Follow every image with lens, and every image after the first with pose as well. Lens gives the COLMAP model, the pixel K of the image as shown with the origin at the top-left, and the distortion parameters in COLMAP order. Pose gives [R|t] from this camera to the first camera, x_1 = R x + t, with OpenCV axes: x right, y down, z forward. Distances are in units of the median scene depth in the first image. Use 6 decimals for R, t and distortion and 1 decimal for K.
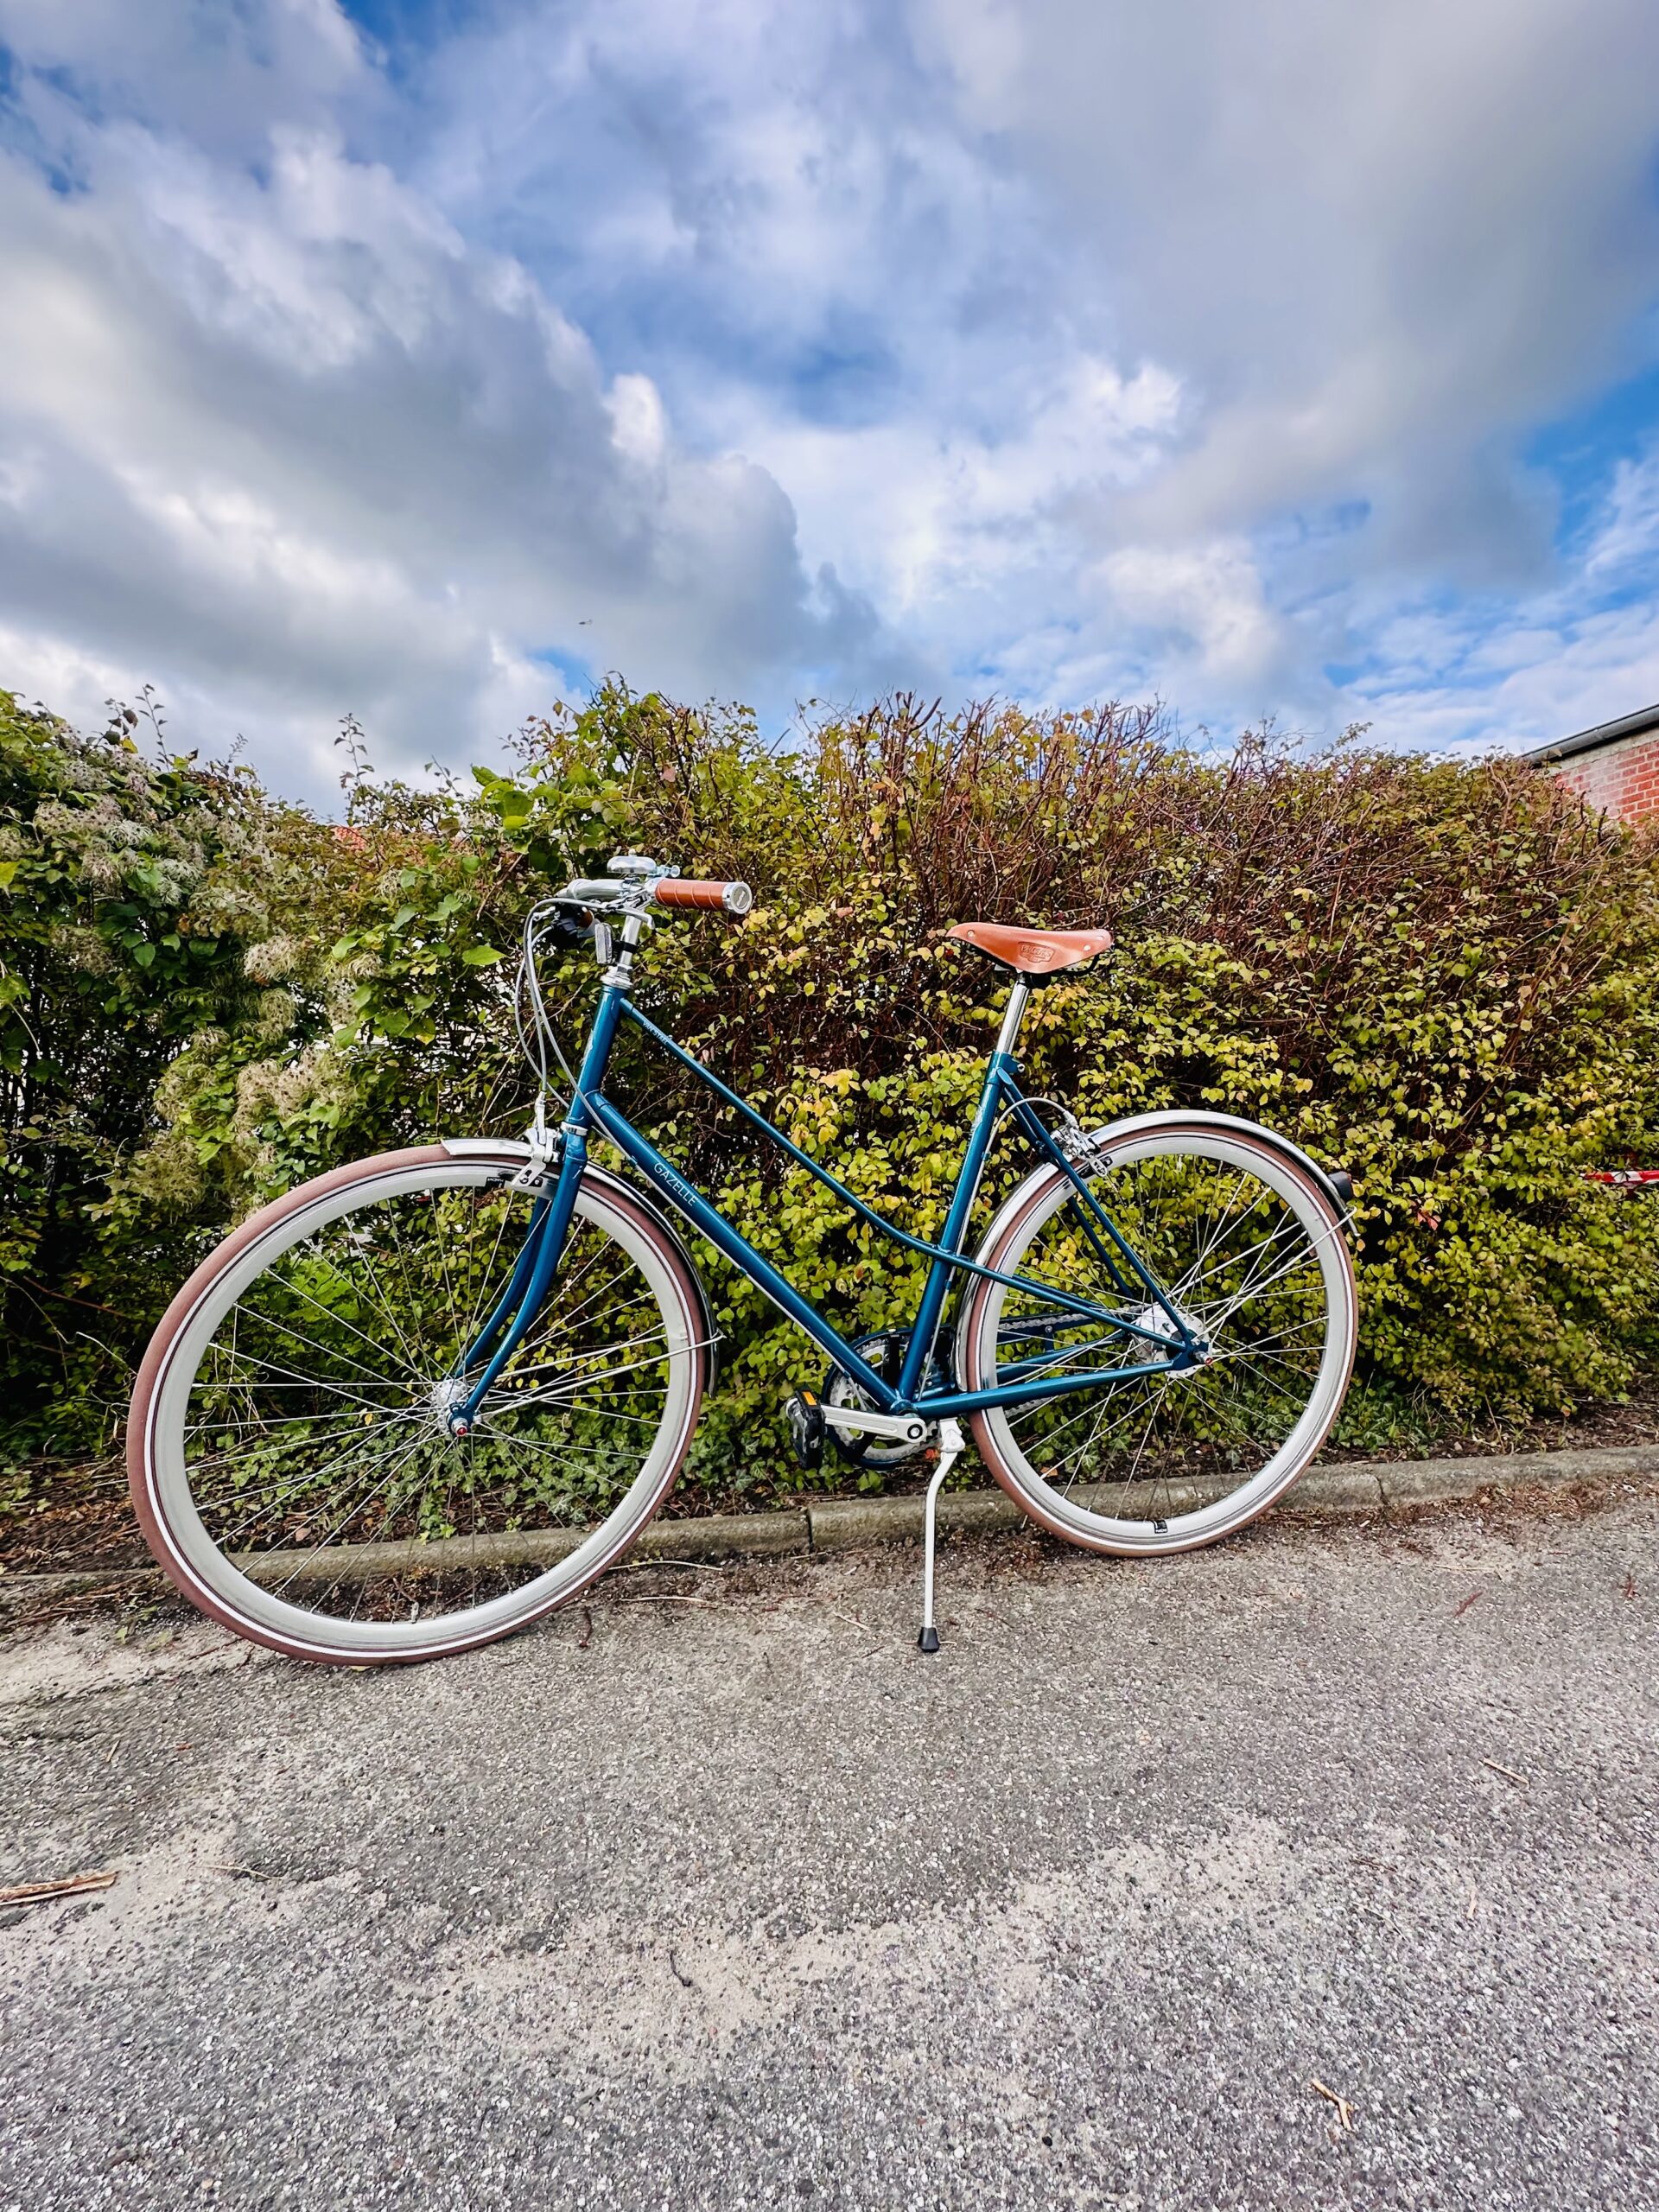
lens RADIAL K [[986.5, 0, 829.5], [0, 986.5, 1106.0], [0, 0, 1]] dist [0.000573, -0.000503]
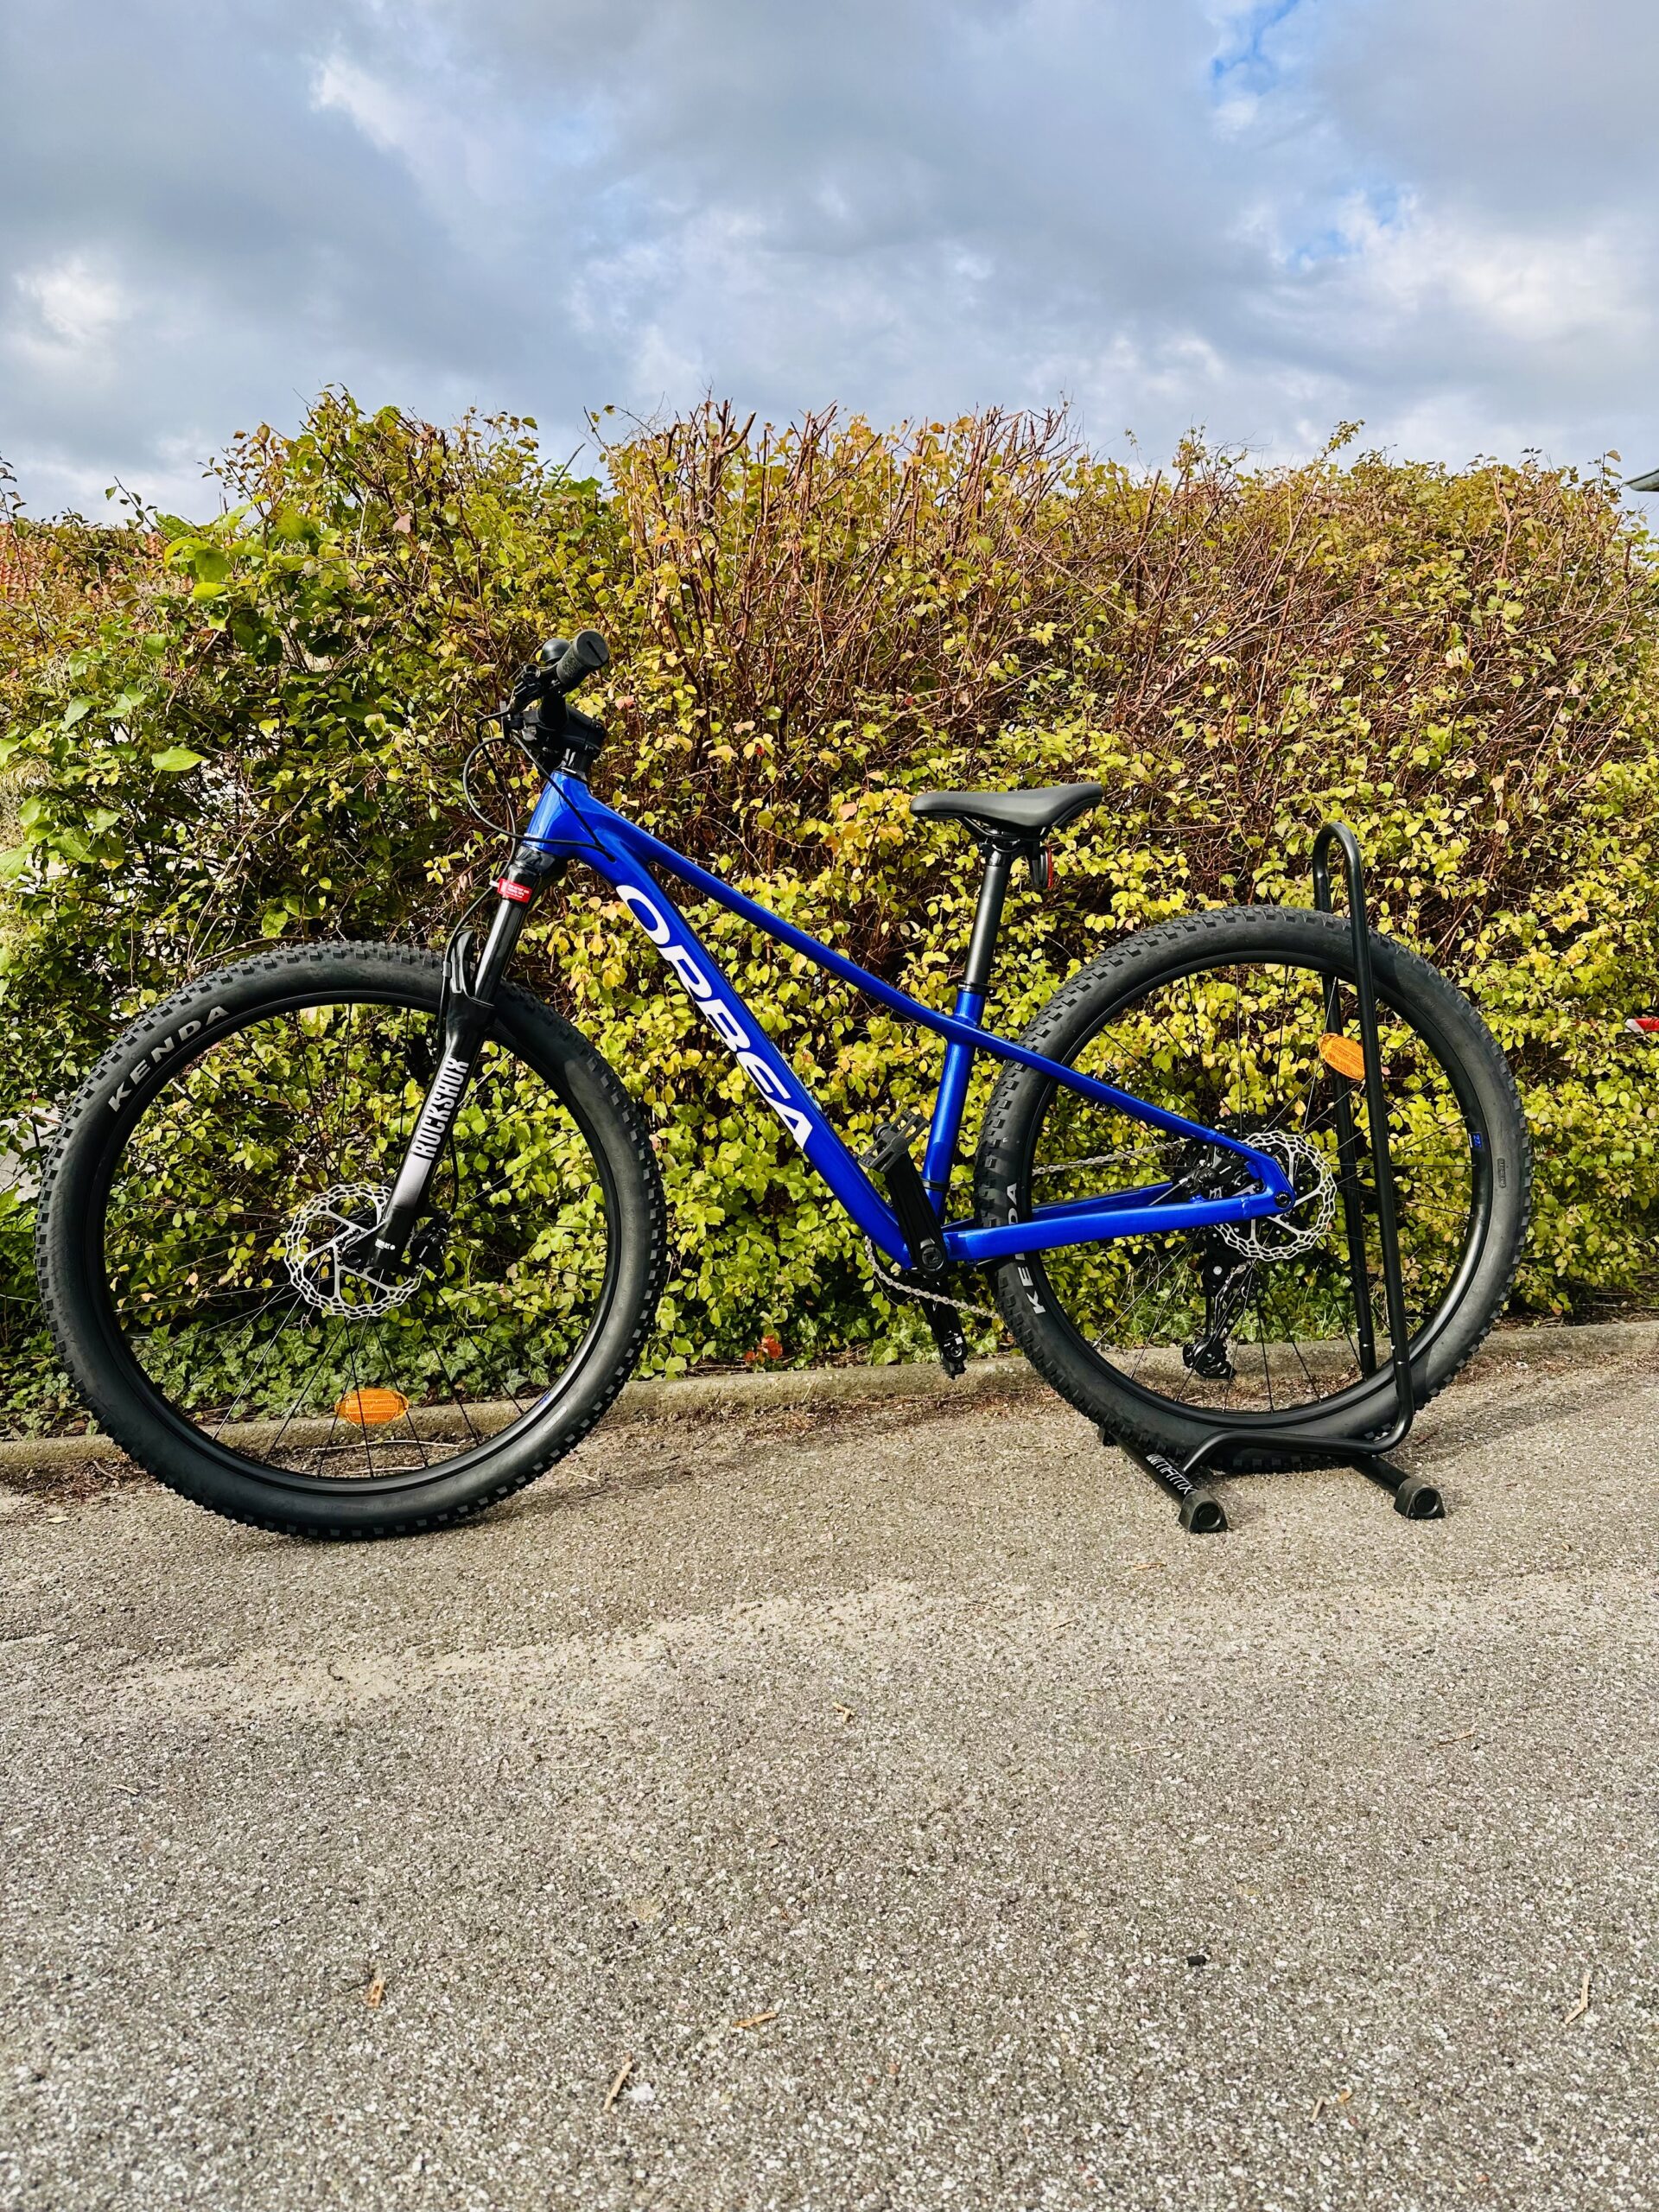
lens RADIAL K [[1567.8, 0, 829.5], [0, 1567.8, 1106.0], [0, 0, 1]] dist [0.181996, -0.354457]
pose [[0.999881, -0.015288, -0.001823, 0.175020], [0.015385, 0.996700, 0.079706, 0.033274], [0.000598, -0.079724, 0.996817, -0.320713]]
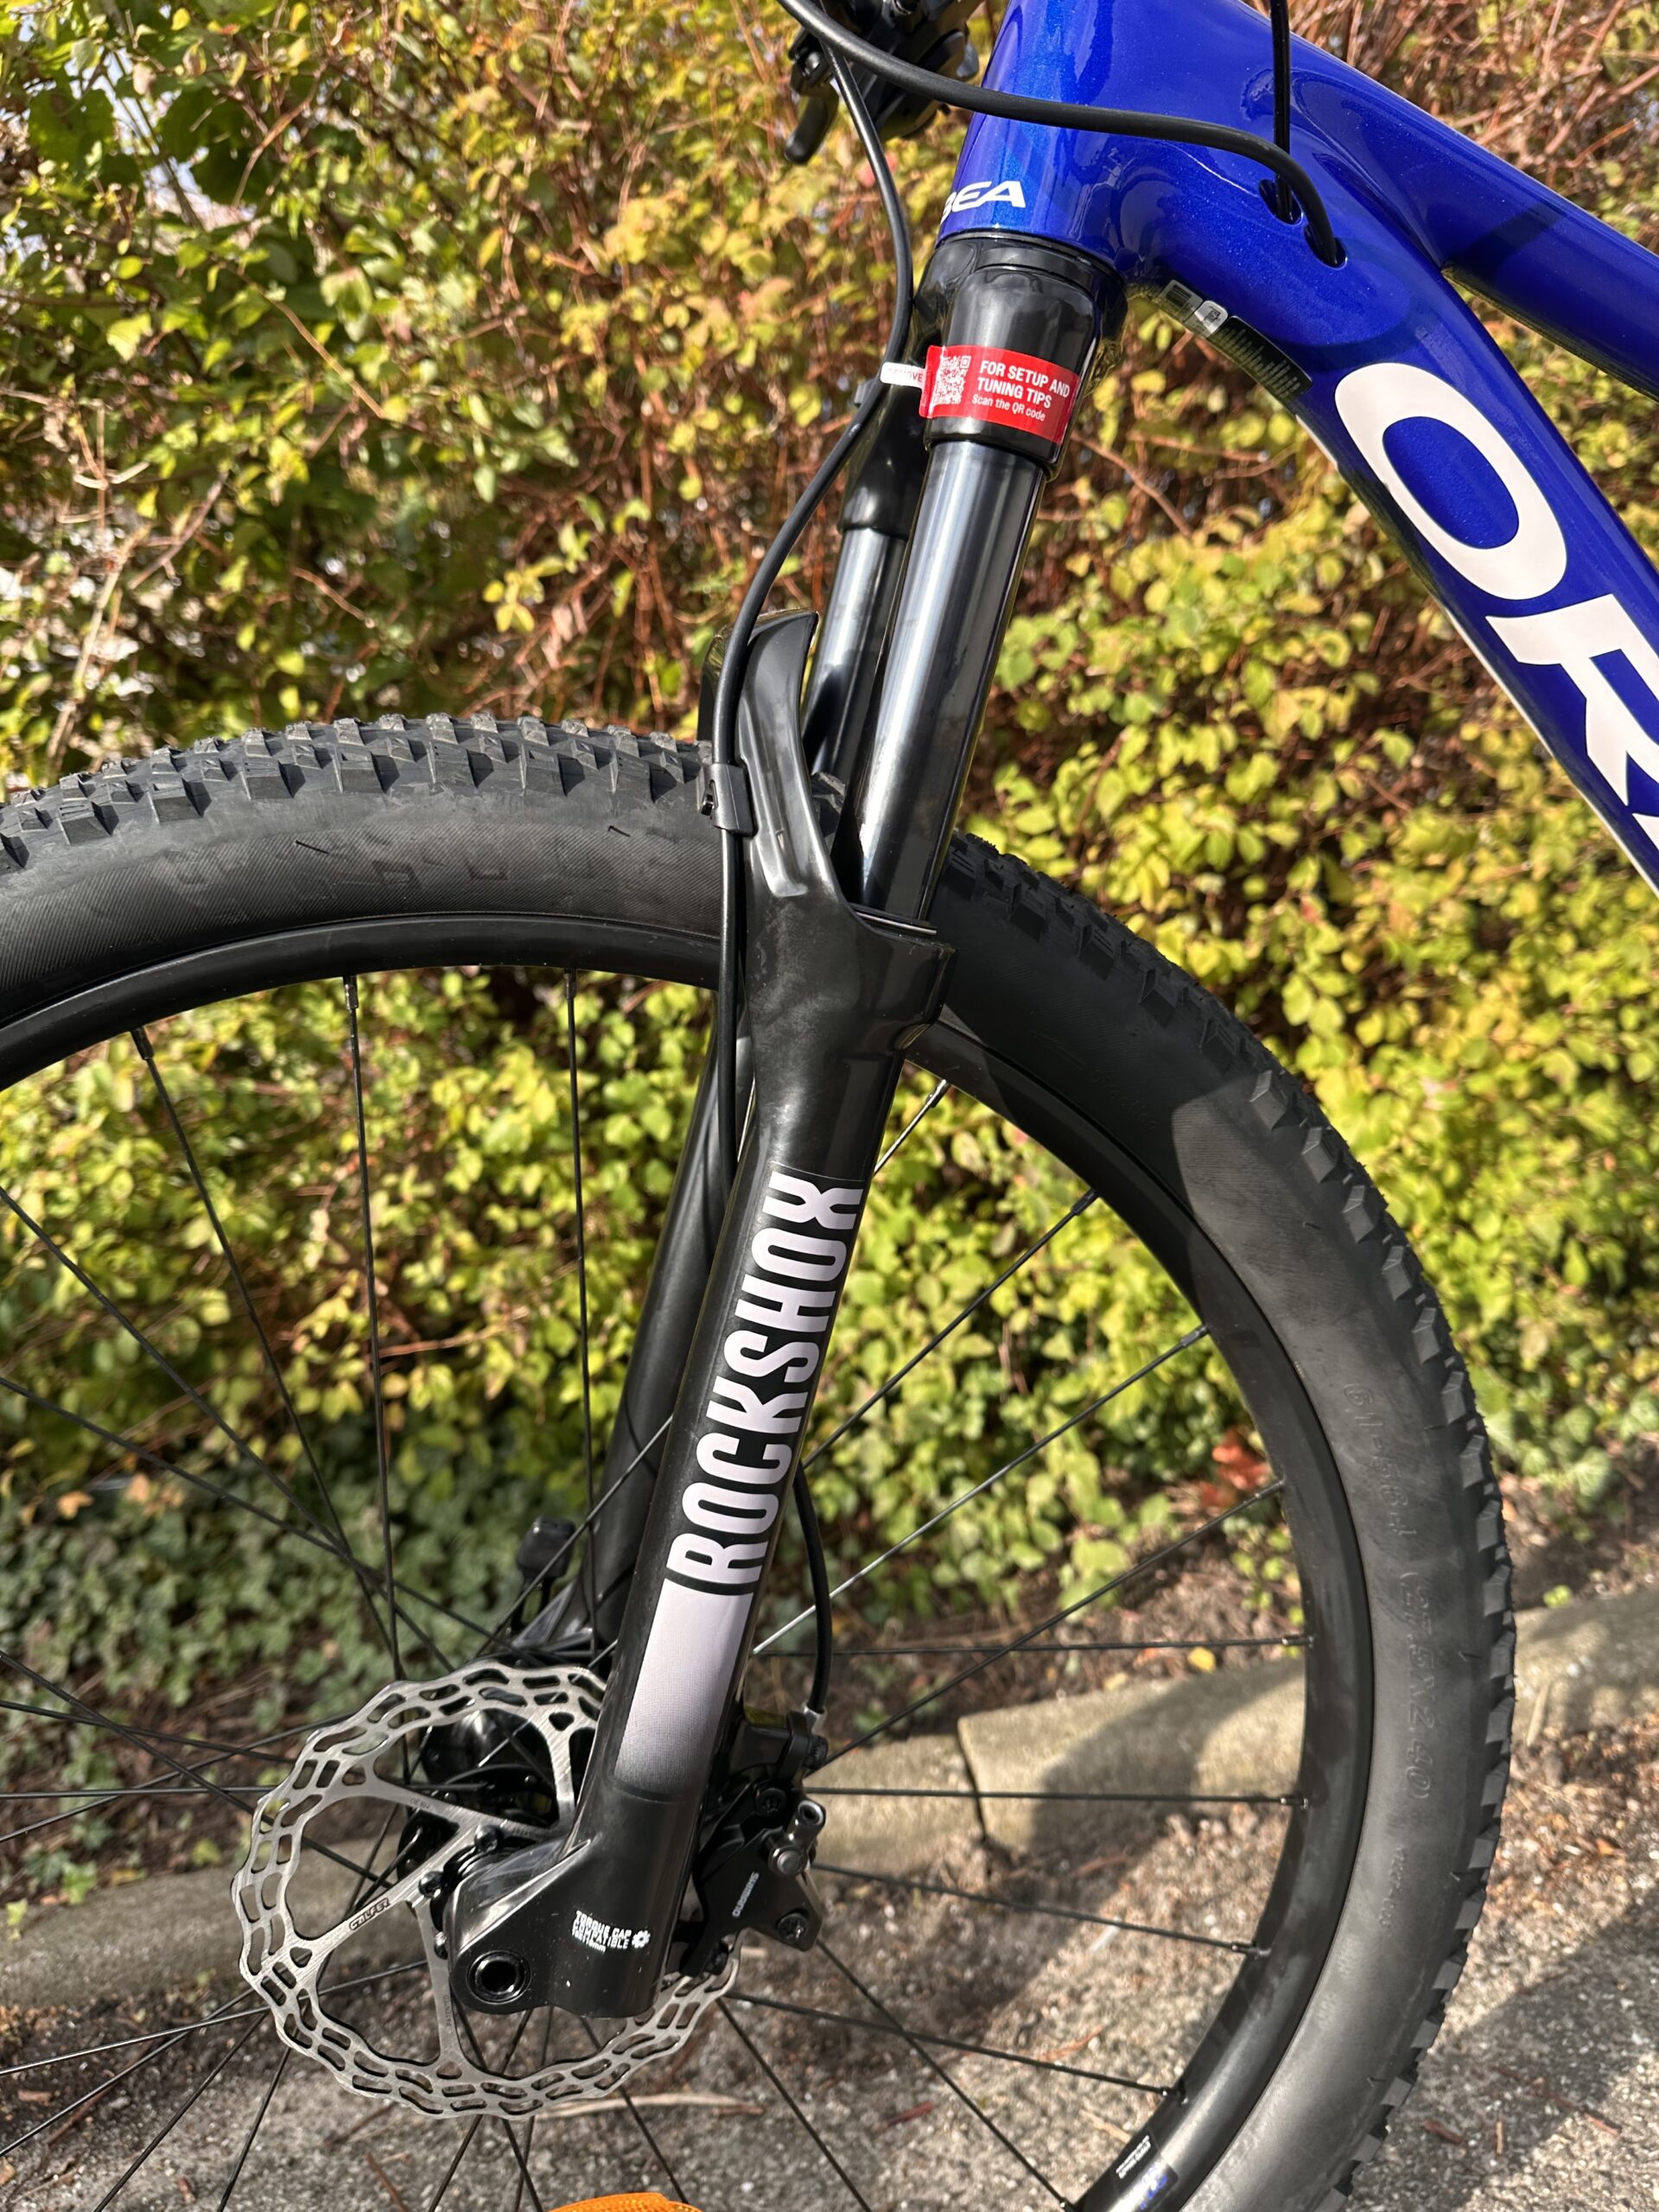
lens RADIAL K [[1567.8, 0, 829.5], [0, 1567.8, 1106.0], [0, 0, 1]] dist [0.181996, -0.354457]
pose [[0.992643, -0.112940, -0.043633, -0.014719], [0.119306, 0.973794, 0.193626, 0.025644], [0.020621, -0.197408, 0.980105, 0.334699]]
